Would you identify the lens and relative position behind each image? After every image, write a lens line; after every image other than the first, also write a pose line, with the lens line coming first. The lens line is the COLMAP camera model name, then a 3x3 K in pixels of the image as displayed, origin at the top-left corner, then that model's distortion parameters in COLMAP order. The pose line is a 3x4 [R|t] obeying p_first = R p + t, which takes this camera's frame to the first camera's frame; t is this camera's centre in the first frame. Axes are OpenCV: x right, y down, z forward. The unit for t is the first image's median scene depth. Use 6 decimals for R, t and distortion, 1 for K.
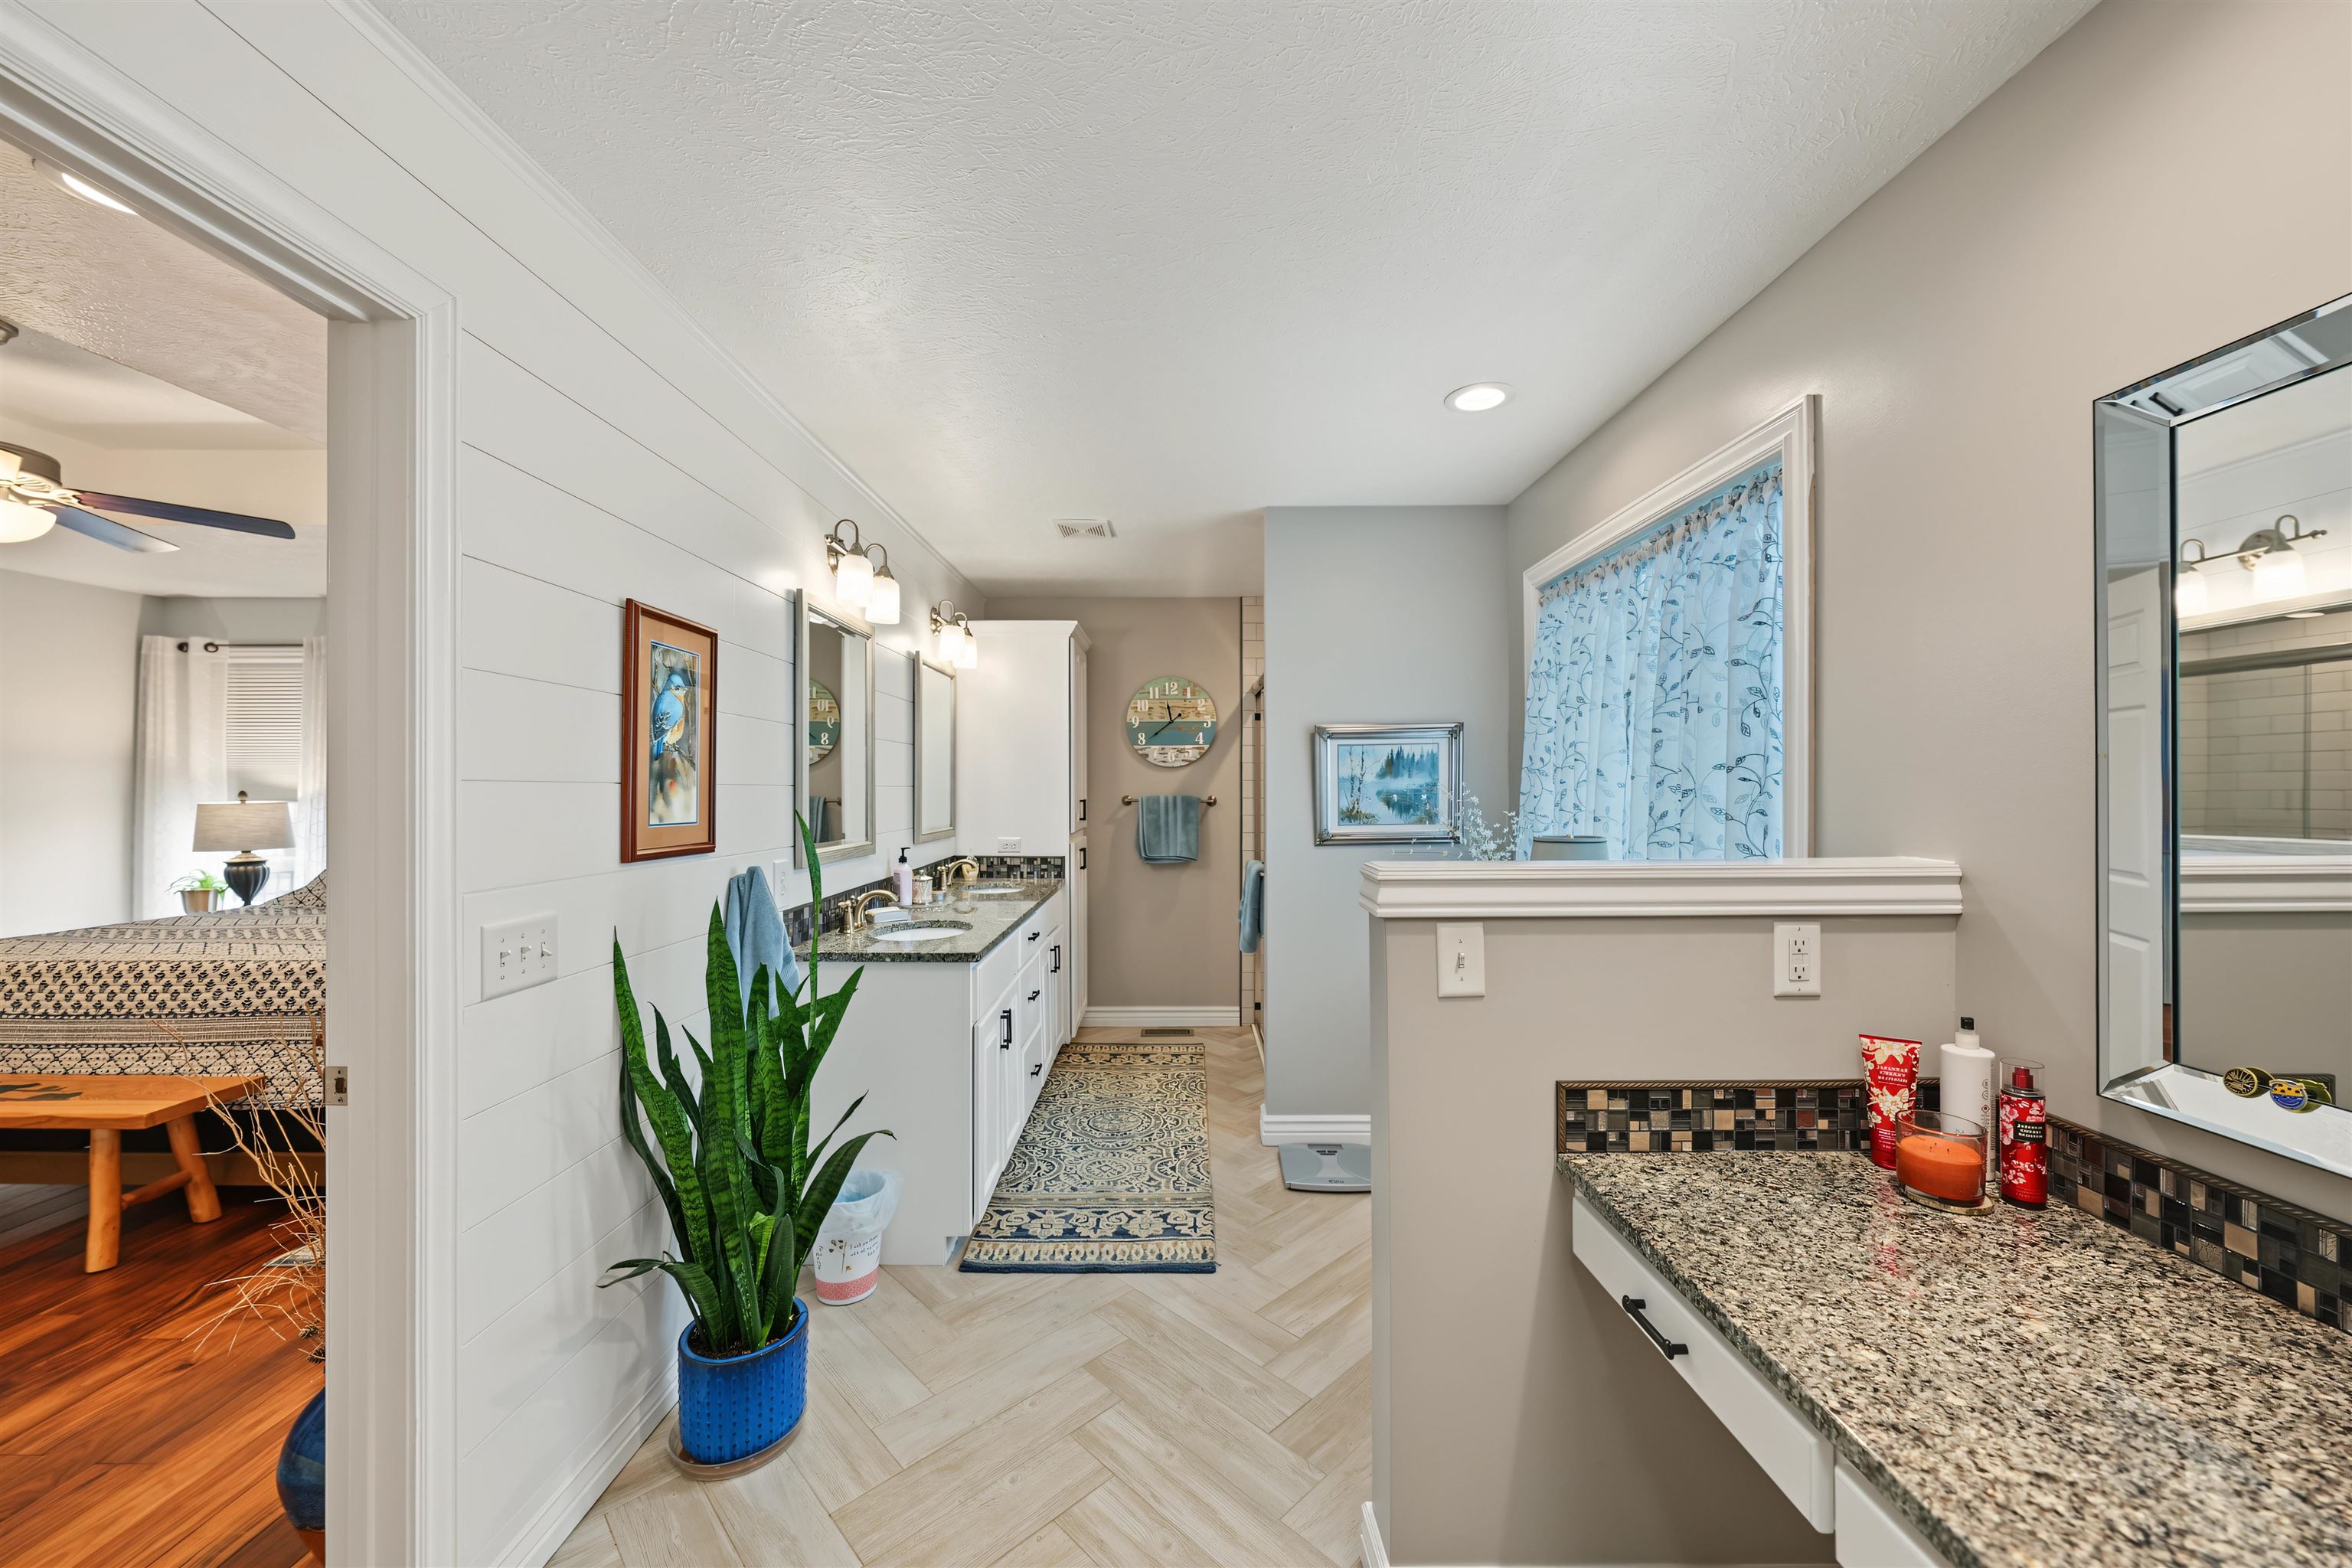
lens RADIAL K [[895.2, 0, 1183.6], [0, 895.2, 786.5], [0, 0, 1]] dist [0.000572, -0.000114]
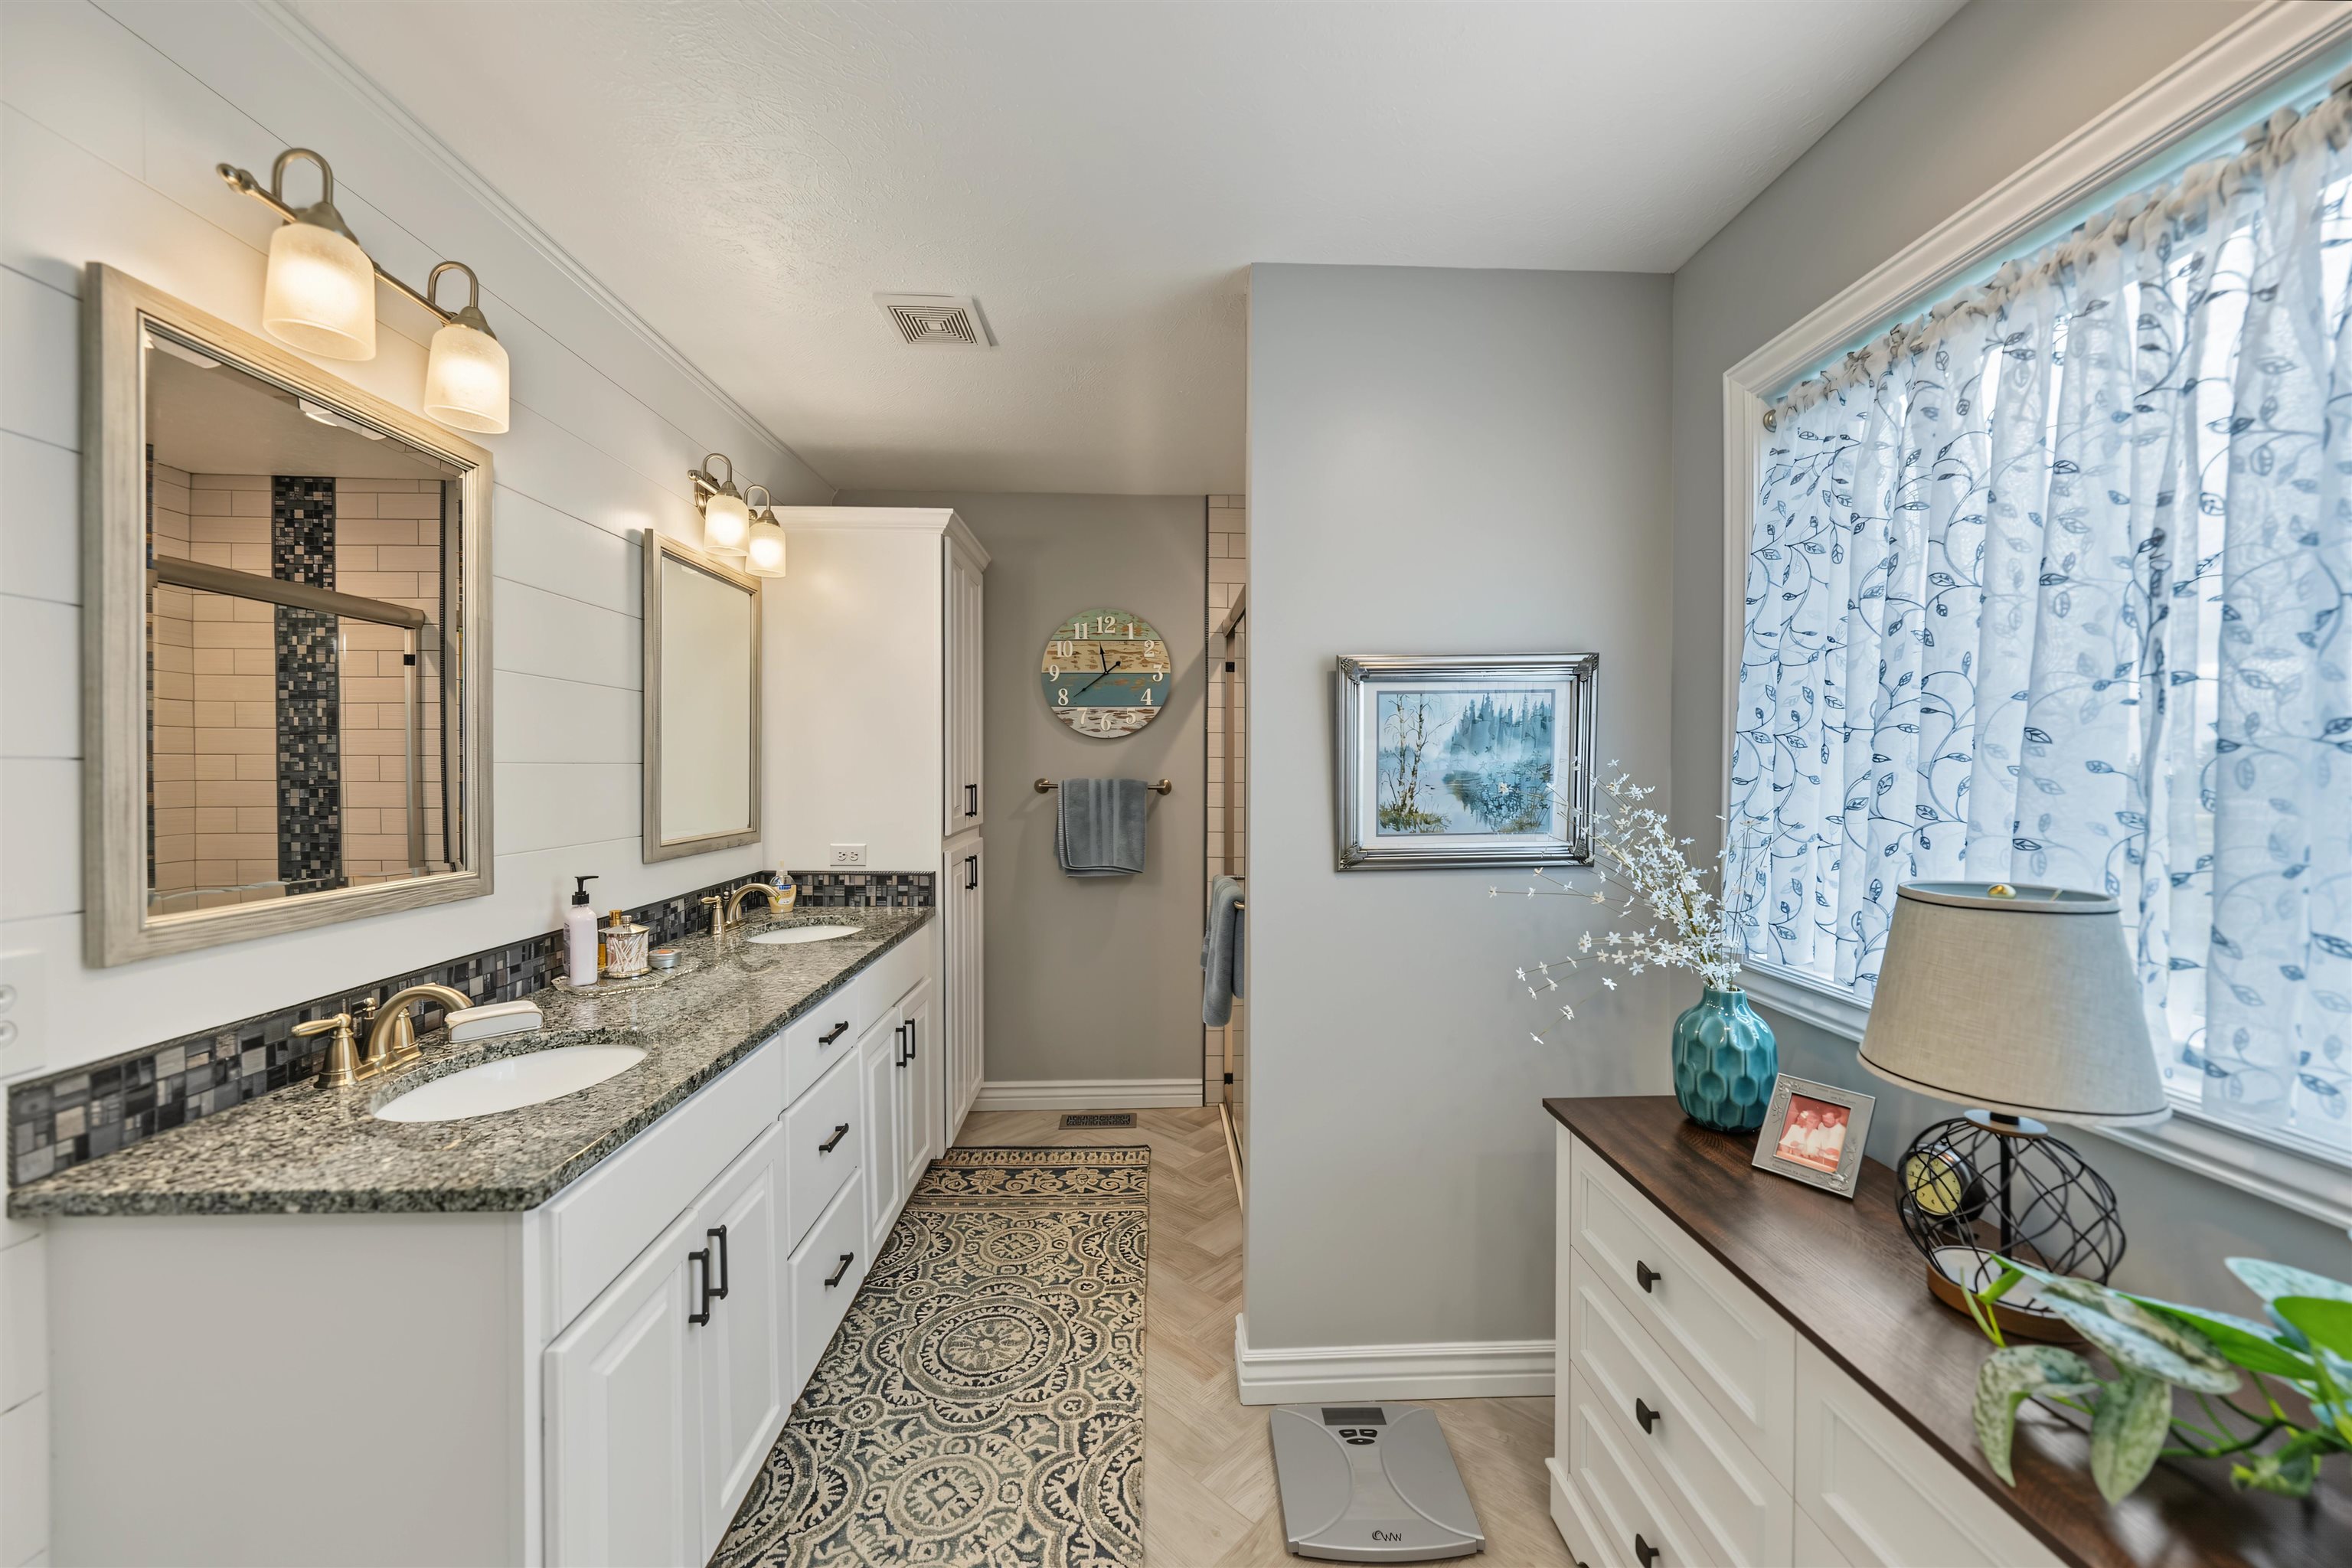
lens RADIAL K [[895.2, 0, 1194.7], [0, 895.2, 772.8], [0, 0, 1]] dist [0.000572, -0.000114]
pose [[0.998702, 0.003465, 0.050810, 0.022628], [-0.003803, 0.999971, 0.006562, 0.000560], [-0.050786, -0.006746, 0.998687, 0.340750]]
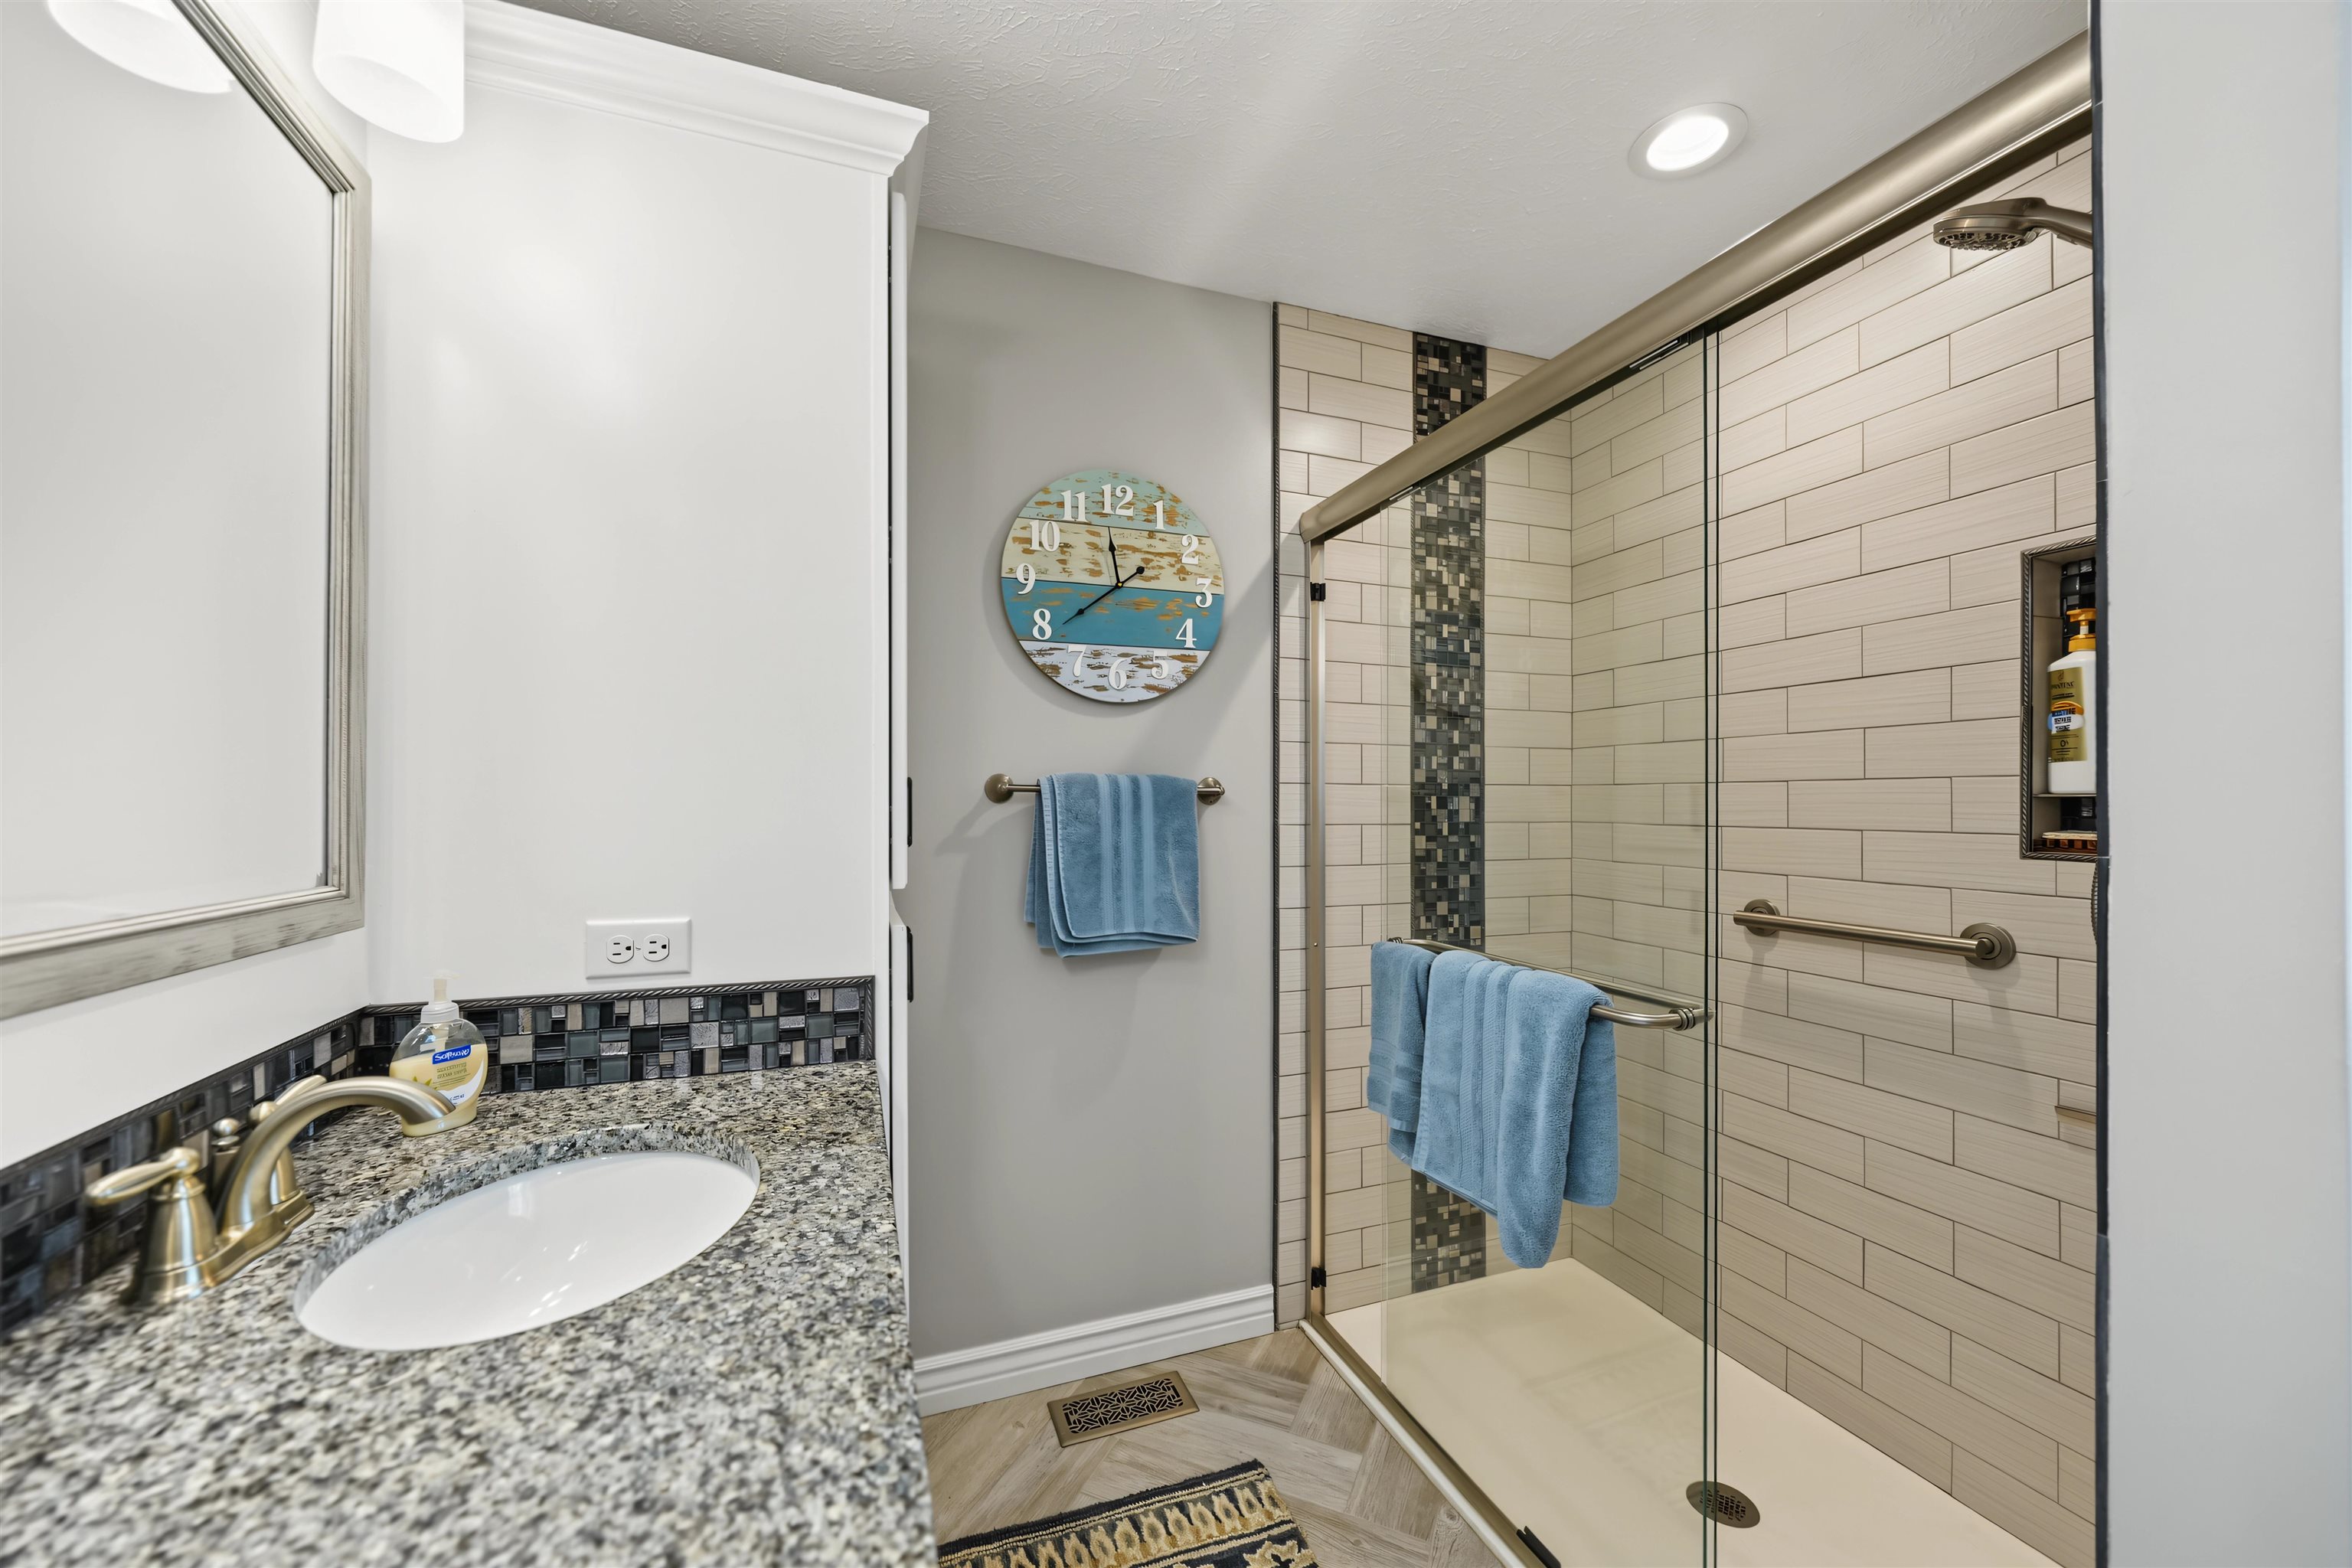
lens RADIAL K [[895.2, 0, 1183.1], [0, 895.2, 797.7], [0, 0, 1]] dist [0.000572, -0.000114]
pose [[0.935254, -0.000738, 0.353977, -0.141303], [0.003679, 0.999964, -0.007636, 0.025566], [-0.353958, 0.008444, 0.935223, 0.710753]]
